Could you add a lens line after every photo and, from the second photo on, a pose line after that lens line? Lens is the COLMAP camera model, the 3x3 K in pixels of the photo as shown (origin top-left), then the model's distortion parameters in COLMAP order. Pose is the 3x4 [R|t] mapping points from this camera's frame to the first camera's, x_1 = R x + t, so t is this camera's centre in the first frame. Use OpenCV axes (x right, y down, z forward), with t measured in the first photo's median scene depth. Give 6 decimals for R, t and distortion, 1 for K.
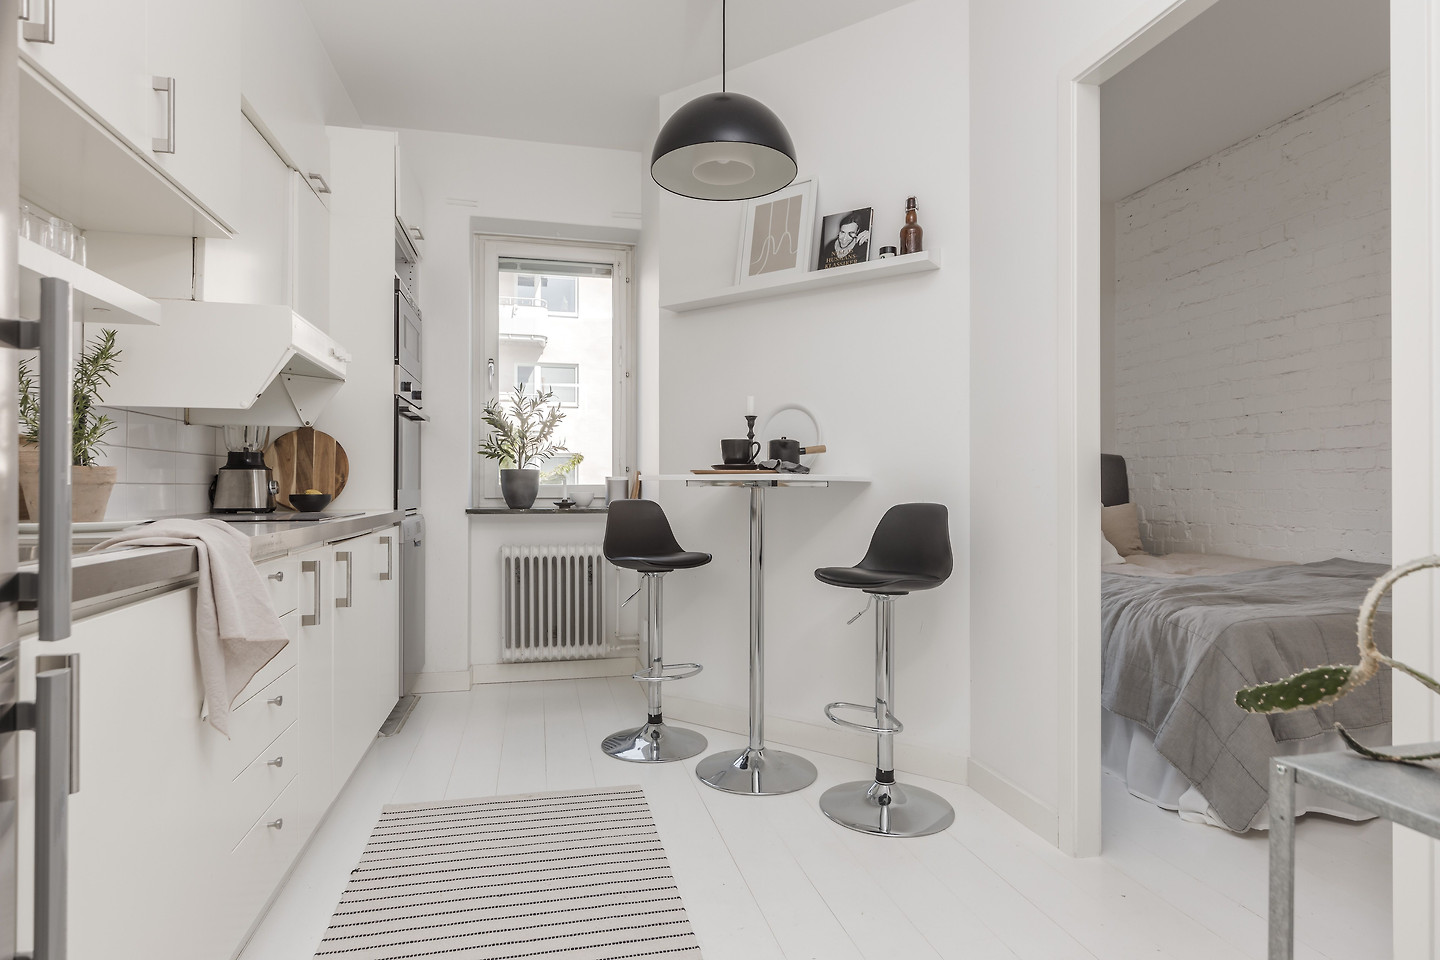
lens RADIAL K [[767.5, 0, 720.0], [0, 767.5, 480.0], [0, 0, 1]] dist [0.002064, 0.001513]
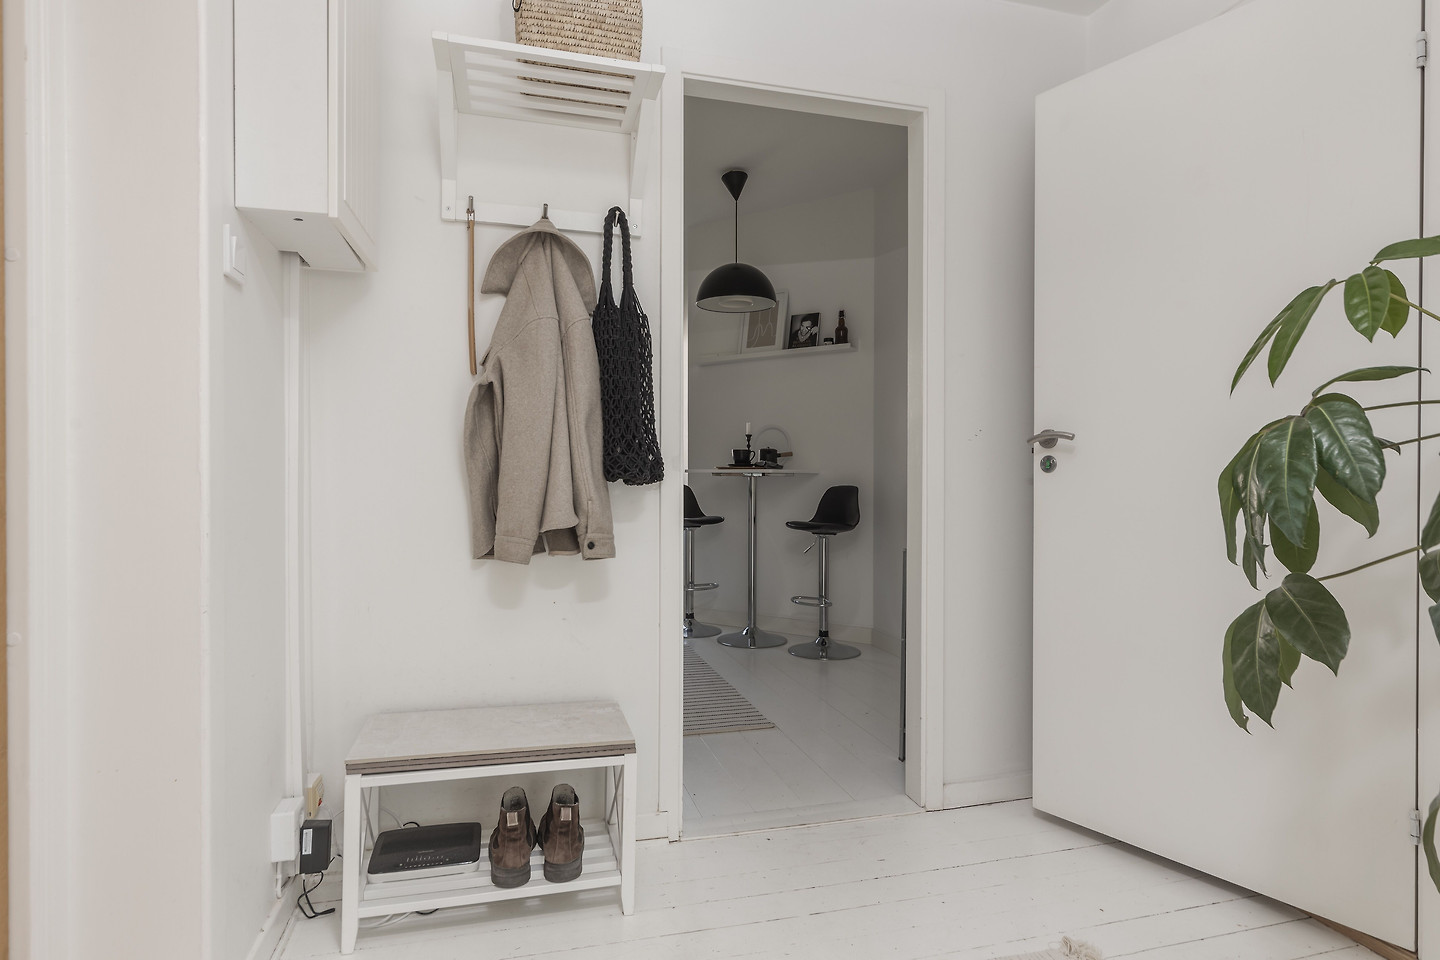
lens RADIAL K [[767.5, 0, 720.0], [0, 767.5, 480.0], [0, 0, 1]] dist [0.002064, 0.001513]
pose [[0.999252, 0.001019, 0.038654, -0.097021], [-0.001542, 0.999908, 0.013491, -0.006648], [-0.038637, -0.013540, 0.999162, -0.760316]]
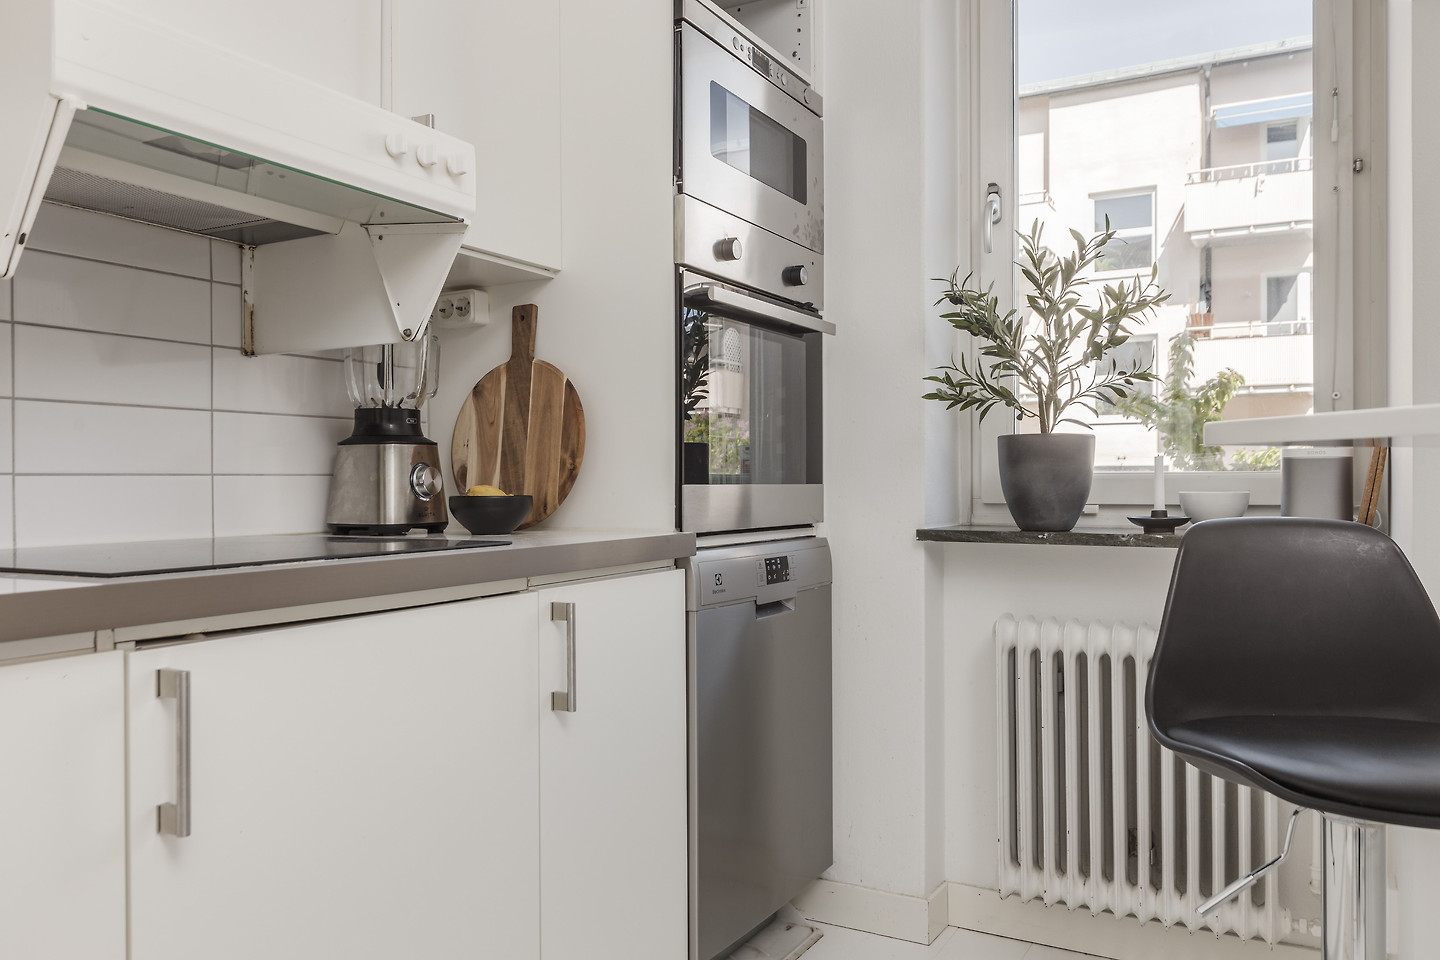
lens RADIAL K [[1096.3, 0, 720.0], [0, 1096.3, 480.0], [0, 0, 1]] dist [-0.004940, -0.000513]
pose [[0.735530, -0.002517, -0.677488, 0.008443], [0.009355, 0.999935, 0.006442, 0.004539], [0.677428, -0.011076, 0.735506, 0.435162]]
